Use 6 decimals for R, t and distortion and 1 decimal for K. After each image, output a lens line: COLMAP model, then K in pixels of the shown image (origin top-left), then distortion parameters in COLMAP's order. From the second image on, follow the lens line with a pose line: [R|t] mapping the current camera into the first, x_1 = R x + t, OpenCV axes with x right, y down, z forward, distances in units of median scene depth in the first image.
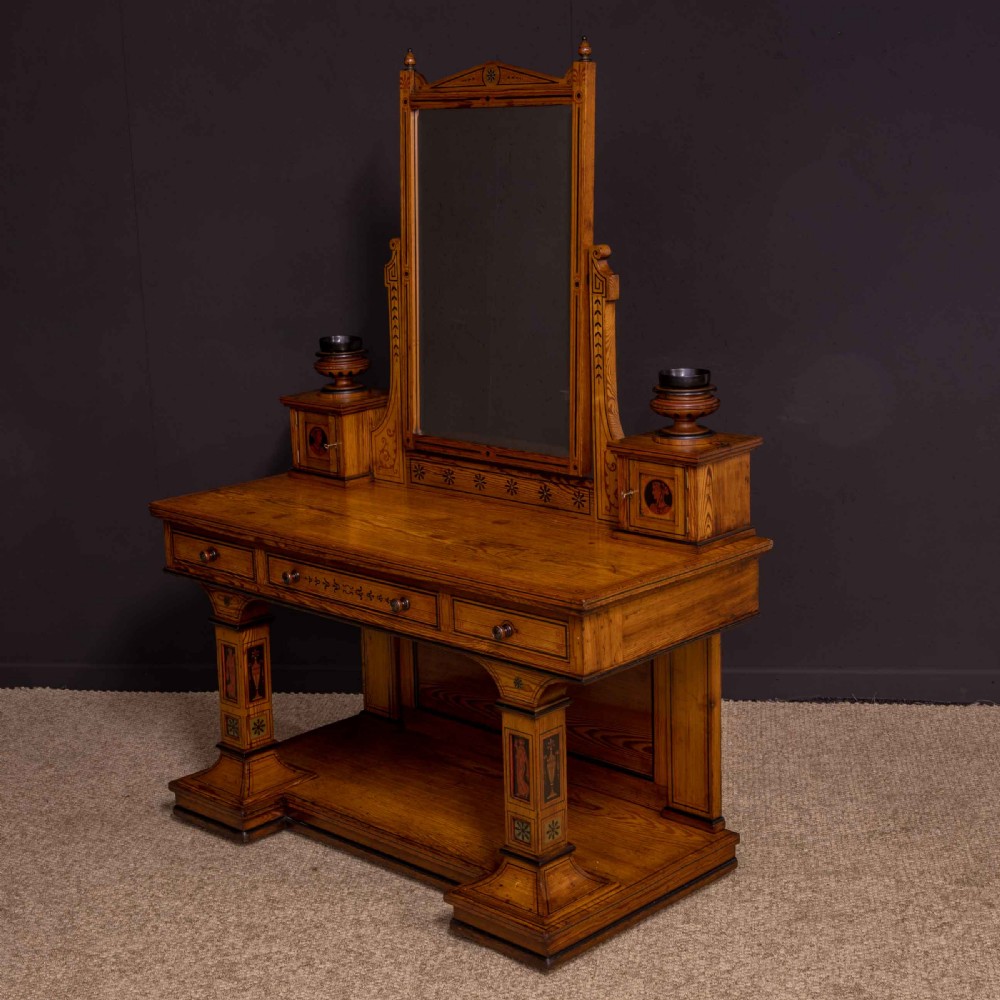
lens RADIAL K [[1769.7, 0, 447.3], [0, 1769.7, 474.6], [0, 0, 1]] dist [-0.012297, 0.129215]
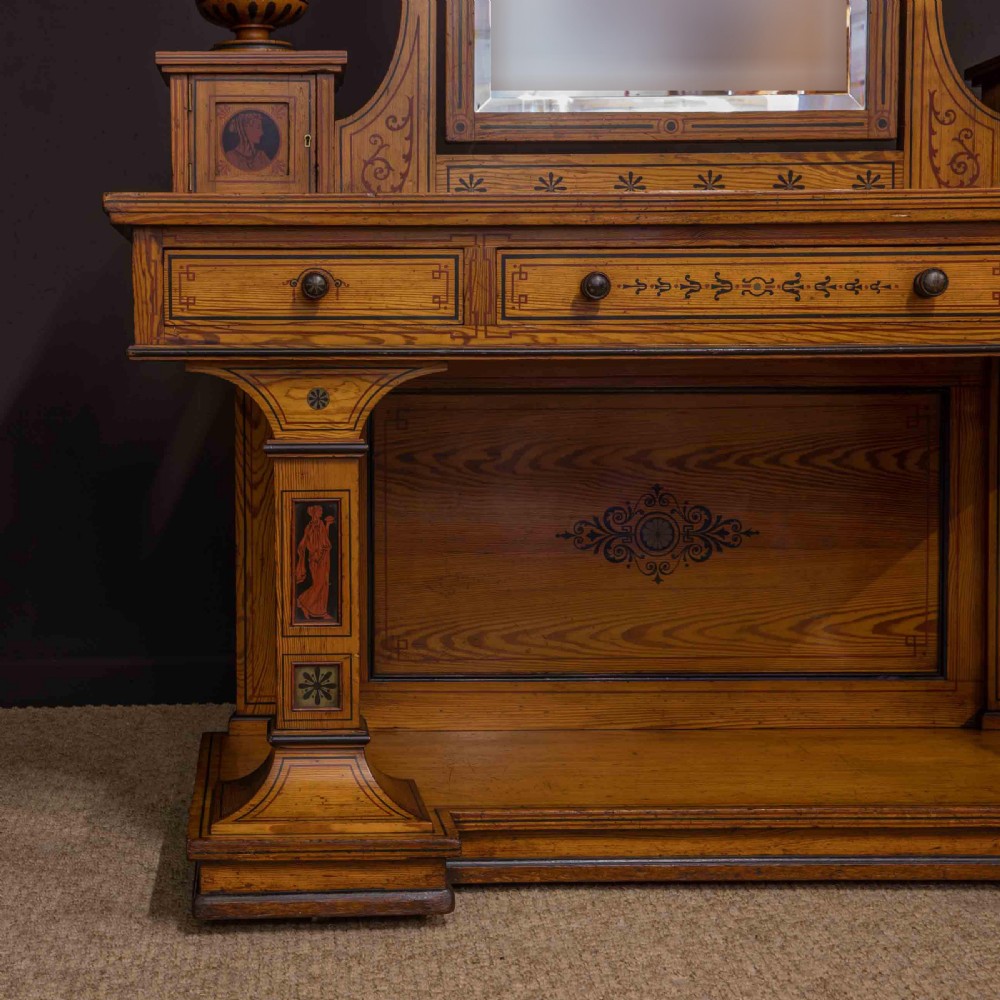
lens RADIAL K [[2004.0, 0, 318.6], [0, 2004.0, 497.3], [0, 0, 1]] dist [0.046509, 0.208344]
pose [[0.691850, -0.015279, 0.721880, -0.546744], [0.130006, 0.986072, -0.103728, 0.165109], [-0.710241, 0.165613, 0.684200, 0.711299]]
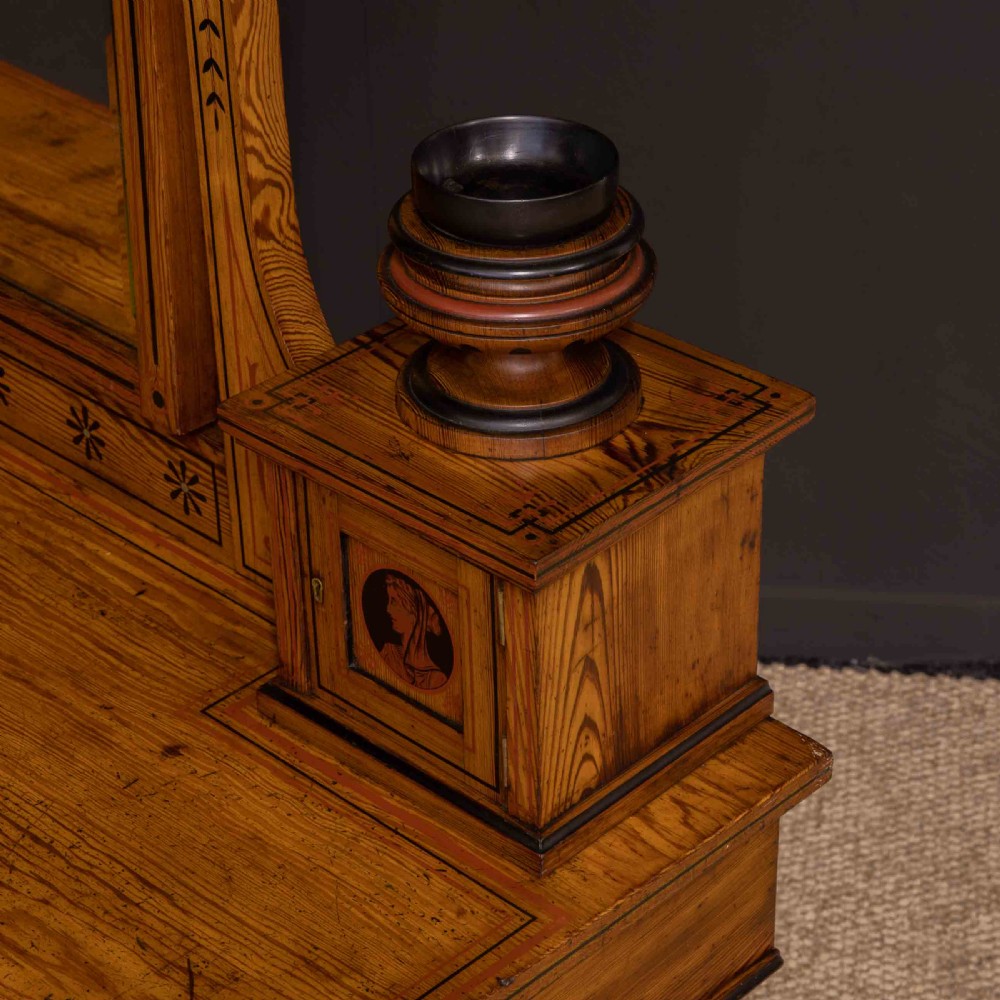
lens RADIAL K [[2636.3, 0, 500.1], [0, 2636.3, 541.4], [0, 0, 1]] dist [0.042049, 0.592497]
pose [[0.999748, 0.003482, 0.022197, 0.119563], [-0.011023, 0.936850, 0.349558, -0.132110], [-0.019578, -0.349714, 0.936652, 0.610294]]
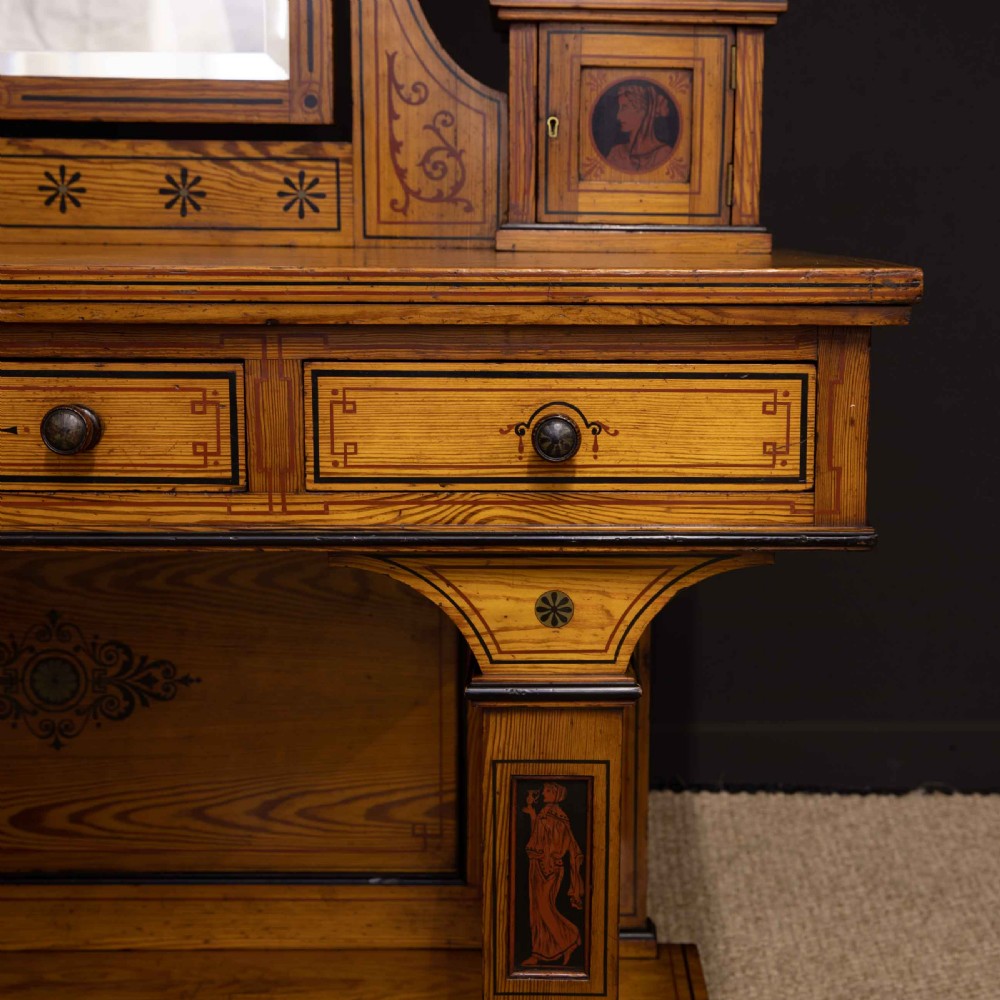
lens RADIAL K [[1781.4, 0, 574.3], [0, 1781.4, 499.2], [0, 0, 1]] dist [0.017456, 0.105306]
pose [[0.696495, -0.074289, 0.713706, -0.173146], [0.114241, 0.993420, -0.008081, 0.093262], [-0.708410, 0.087163, 0.700399, 0.709161]]
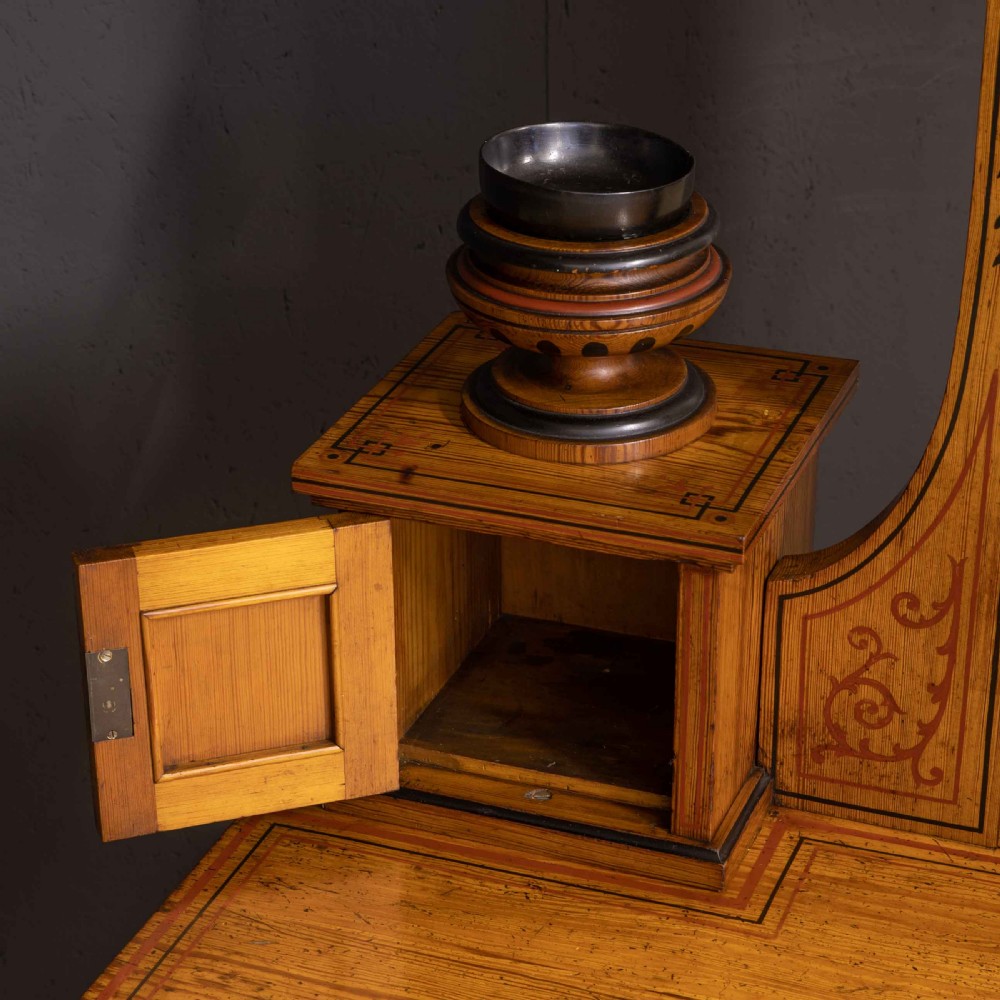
lens RADIAL K [[2636.3, 0, 500.1], [0, 2636.3, 541.4], [0, 0, 1]] dist [0.042049, 0.592497]
pose [[0.910308, -0.152869, 0.384670, -0.221908], [0.056295, 0.966394, 0.250828, -0.127634], [-0.410086, -0.206675, 0.888321, 0.847058]]
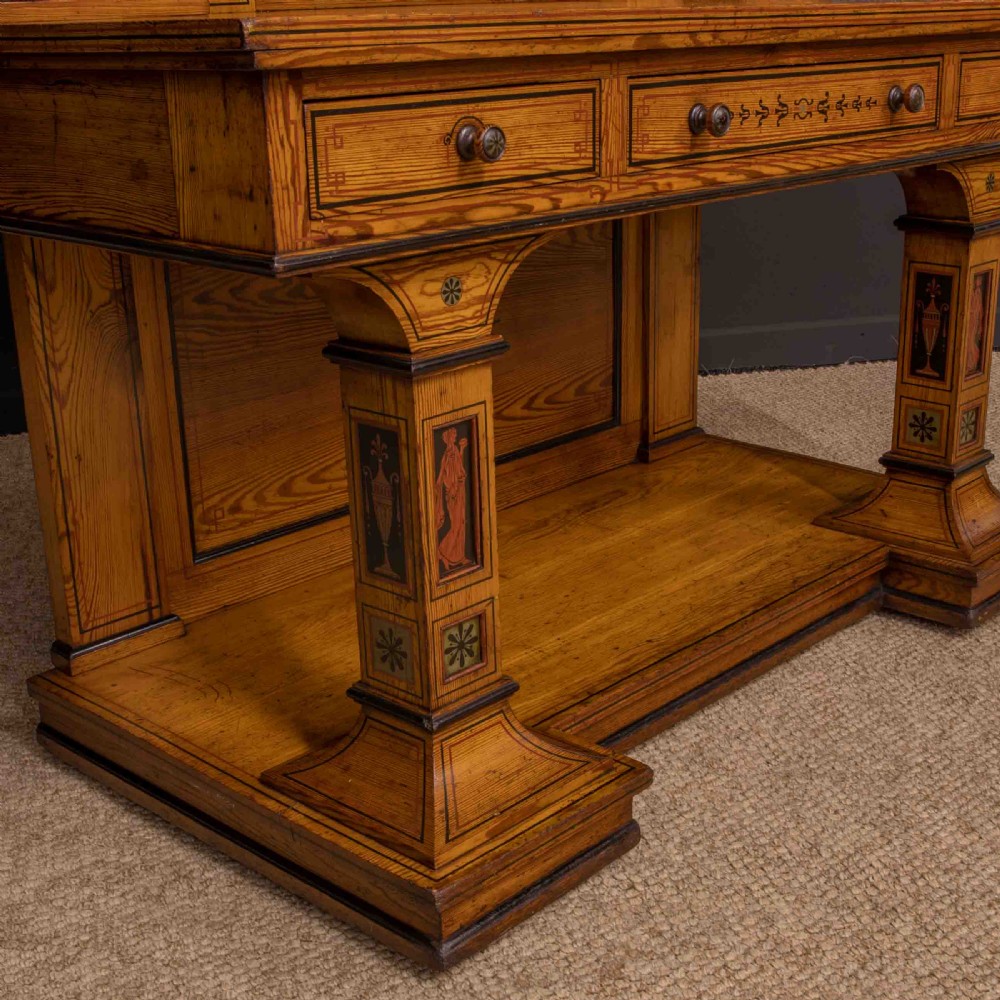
lens RADIAL K [[1507.9, 0, 521.1], [0, 1507.9, 554.4], [0, 0, 1]] dist [-0.114516, 0.124193]
pose [[-0.035855, -0.318220, 0.947339, -0.457249], [0.223480, 0.921389, 0.317961, 0.032050], [-0.974049, 0.223112, 0.038079, 1.081204]]
